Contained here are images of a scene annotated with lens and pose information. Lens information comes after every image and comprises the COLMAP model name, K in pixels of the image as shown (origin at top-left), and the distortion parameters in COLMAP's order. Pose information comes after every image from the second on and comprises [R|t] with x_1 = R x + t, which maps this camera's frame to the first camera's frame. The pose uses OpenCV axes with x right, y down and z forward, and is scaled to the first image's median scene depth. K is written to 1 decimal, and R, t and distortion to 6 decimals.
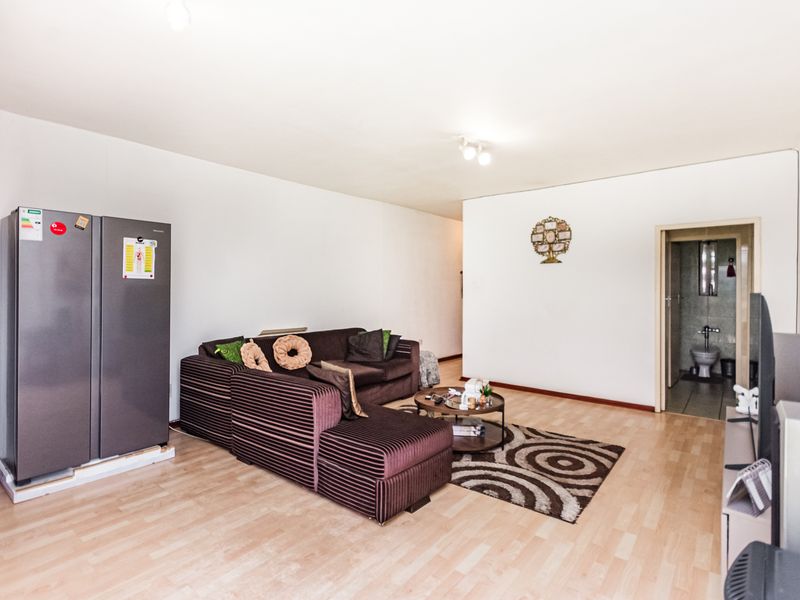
lens RADIAL K [[432.8, 0, 397.5], [0, 432.8, 283.0], [0, 0, 1]] dist [0.002988, 0.000173]
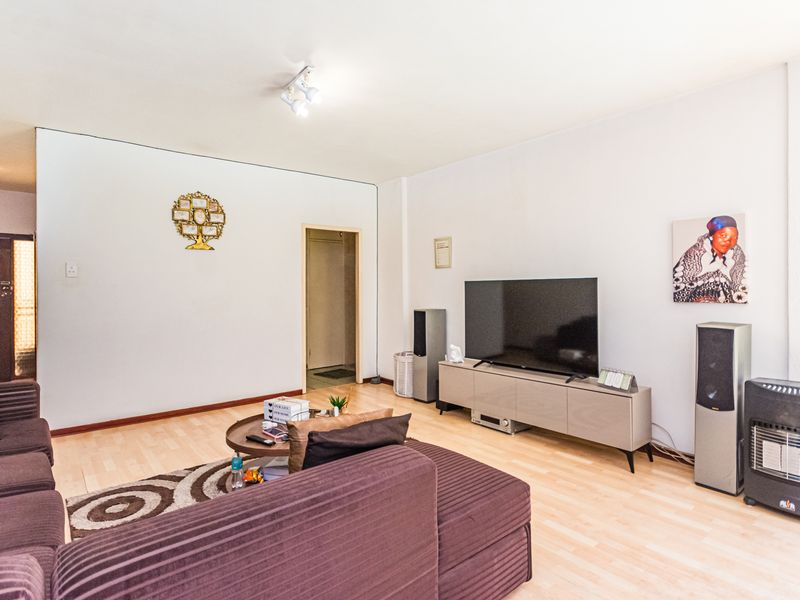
lens RADIAL K [[432.8, 0, 397.5], [0, 432.8, 283.0], [0, 0, 1]] dist [0.002988, 0.000173]
pose [[0.209364, 0.004675, 0.977827, -0.438814], [-0.002679, 0.999988, -0.004208, 0.023743], [-0.977834, -0.001739, 0.209374, 0.564980]]
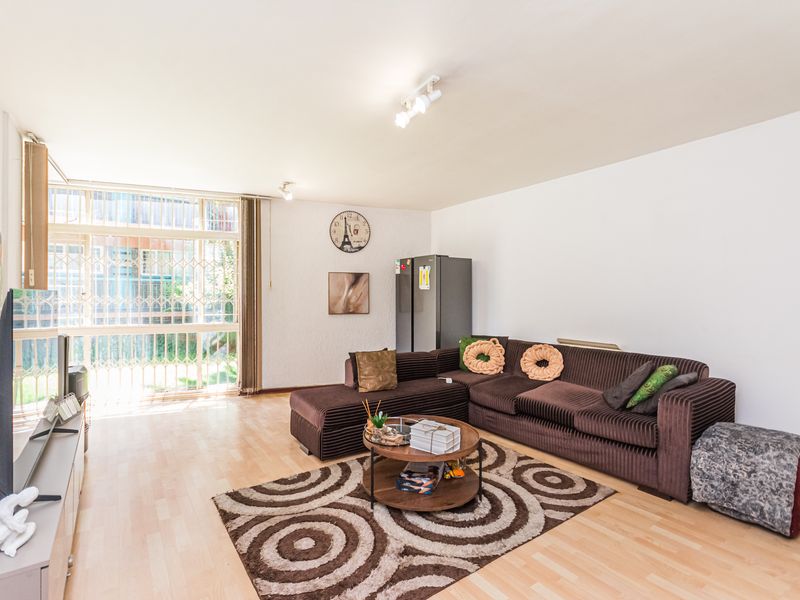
lens RADIAL K [[396.1, 0, 400.0], [0, 396.1, 300.0], [0, 0, 1]] dist [0.003689, 0.000114]
pose [[-0.287324, 0.005327, -0.957819, 0.691987], [0.004746, 0.999980, 0.004138, 0.019172], [0.957822, -0.003357, -0.287344, 0.973671]]
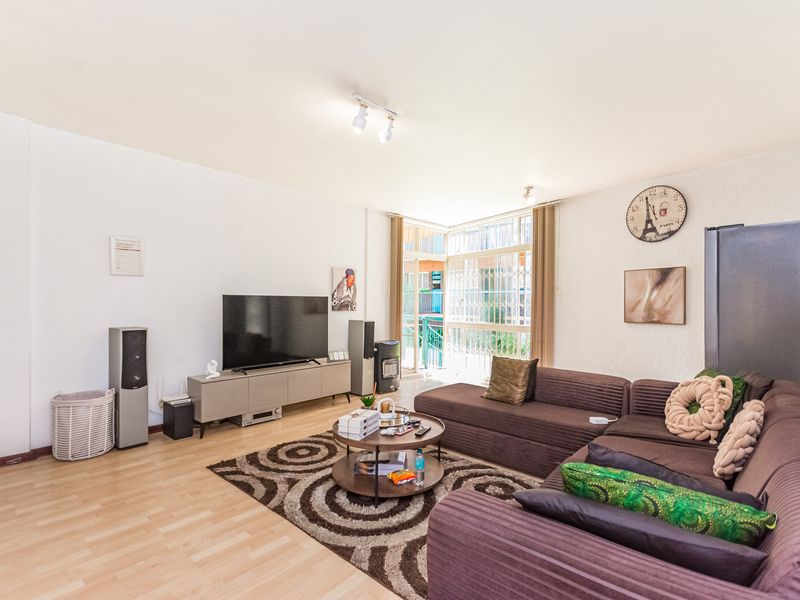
lens RADIAL K [[396.1, 0, 400.0], [0, 396.1, 300.0], [0, 0, 1]] dist [0.003689, 0.000114]
pose [[-0.997940, -0.012202, 0.062983, 0.064789], [-0.013631, 0.999658, -0.022305, 0.041678], [-0.062689, -0.023117, -0.997765, 1.448474]]
